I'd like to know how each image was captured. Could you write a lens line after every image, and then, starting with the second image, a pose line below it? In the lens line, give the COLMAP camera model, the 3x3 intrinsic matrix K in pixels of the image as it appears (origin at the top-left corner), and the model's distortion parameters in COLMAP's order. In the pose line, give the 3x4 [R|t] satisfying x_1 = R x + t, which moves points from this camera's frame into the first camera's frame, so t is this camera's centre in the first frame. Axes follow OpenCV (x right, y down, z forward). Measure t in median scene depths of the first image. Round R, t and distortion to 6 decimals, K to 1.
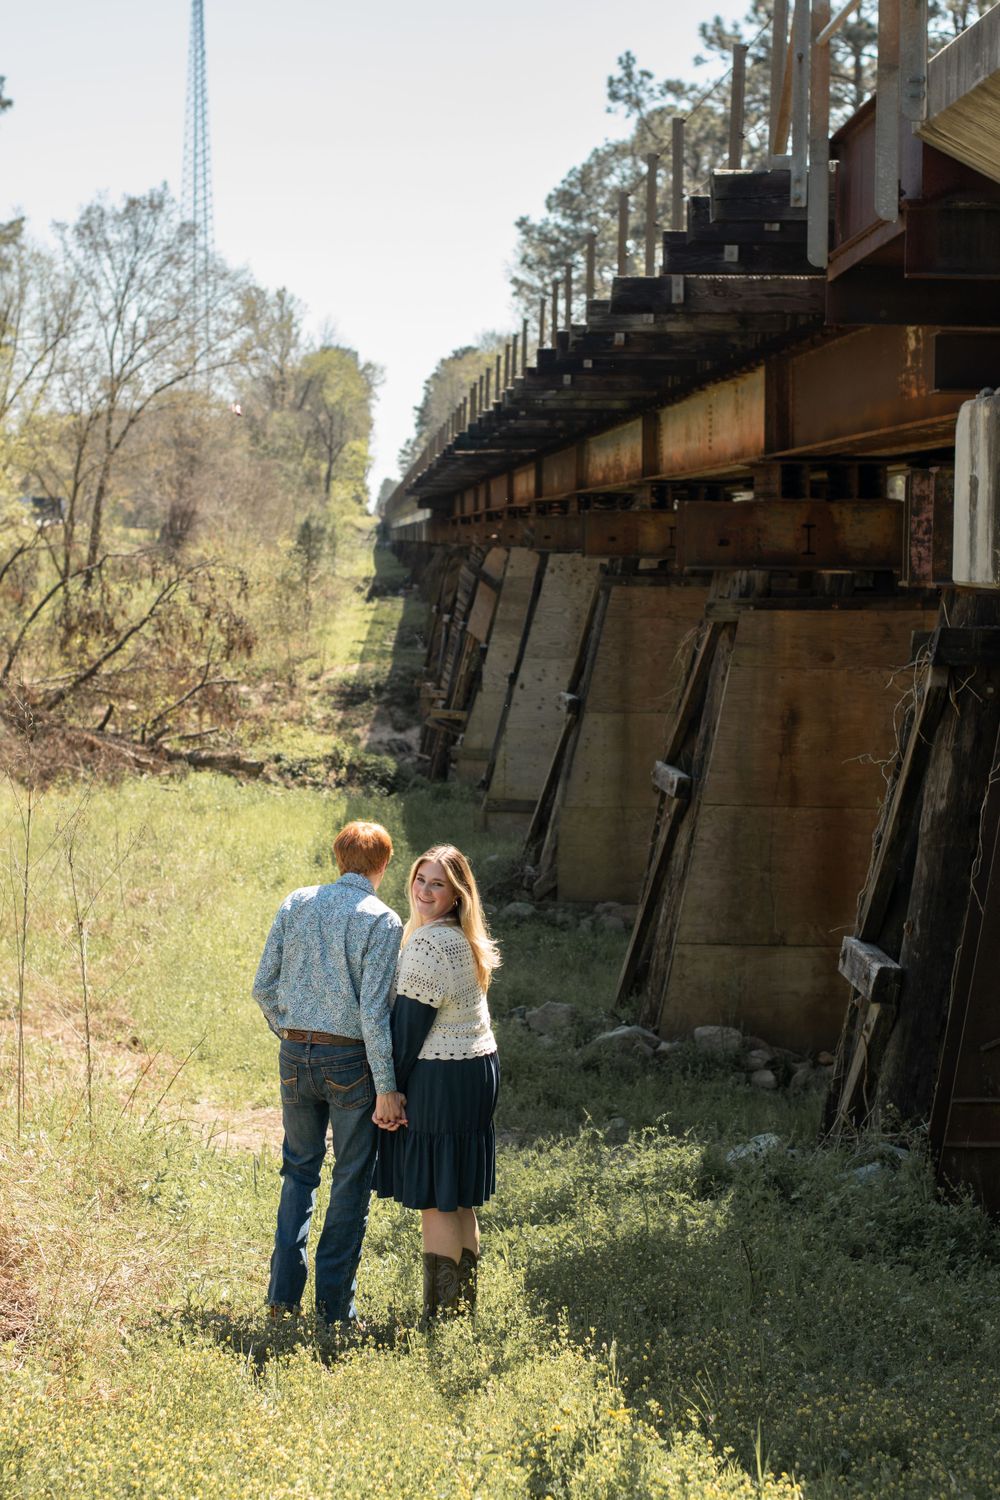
lens RADIAL K [[3168.3, 0, 500.0], [0, 3168.3, 750.0], [0, 0, 1]] dist [0.038494, -0.061431]
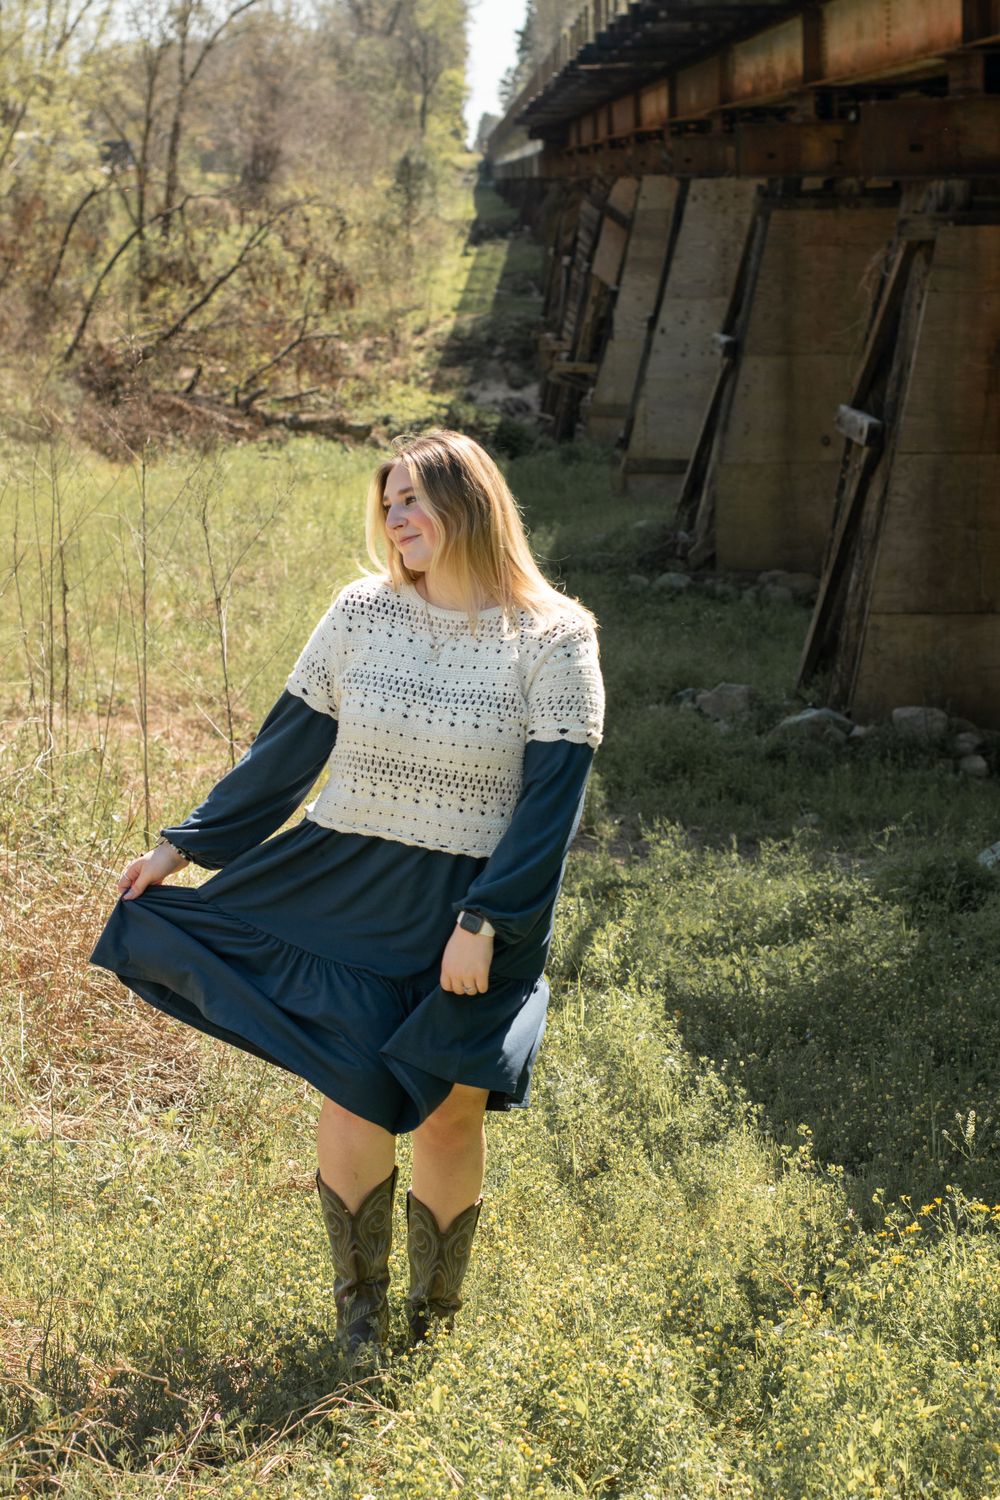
lens RADIAL K [[3168.3, 0, 500.0], [0, 3168.3, 750.0], [0, 0, 1]] dist [0.038494, -0.061431]
pose [[0.999679, -0.020887, -0.014374, -0.026970], [0.022196, 0.994946, 0.097930, 0.008279], [0.012256, -0.098217, 0.995090, 0.097288]]
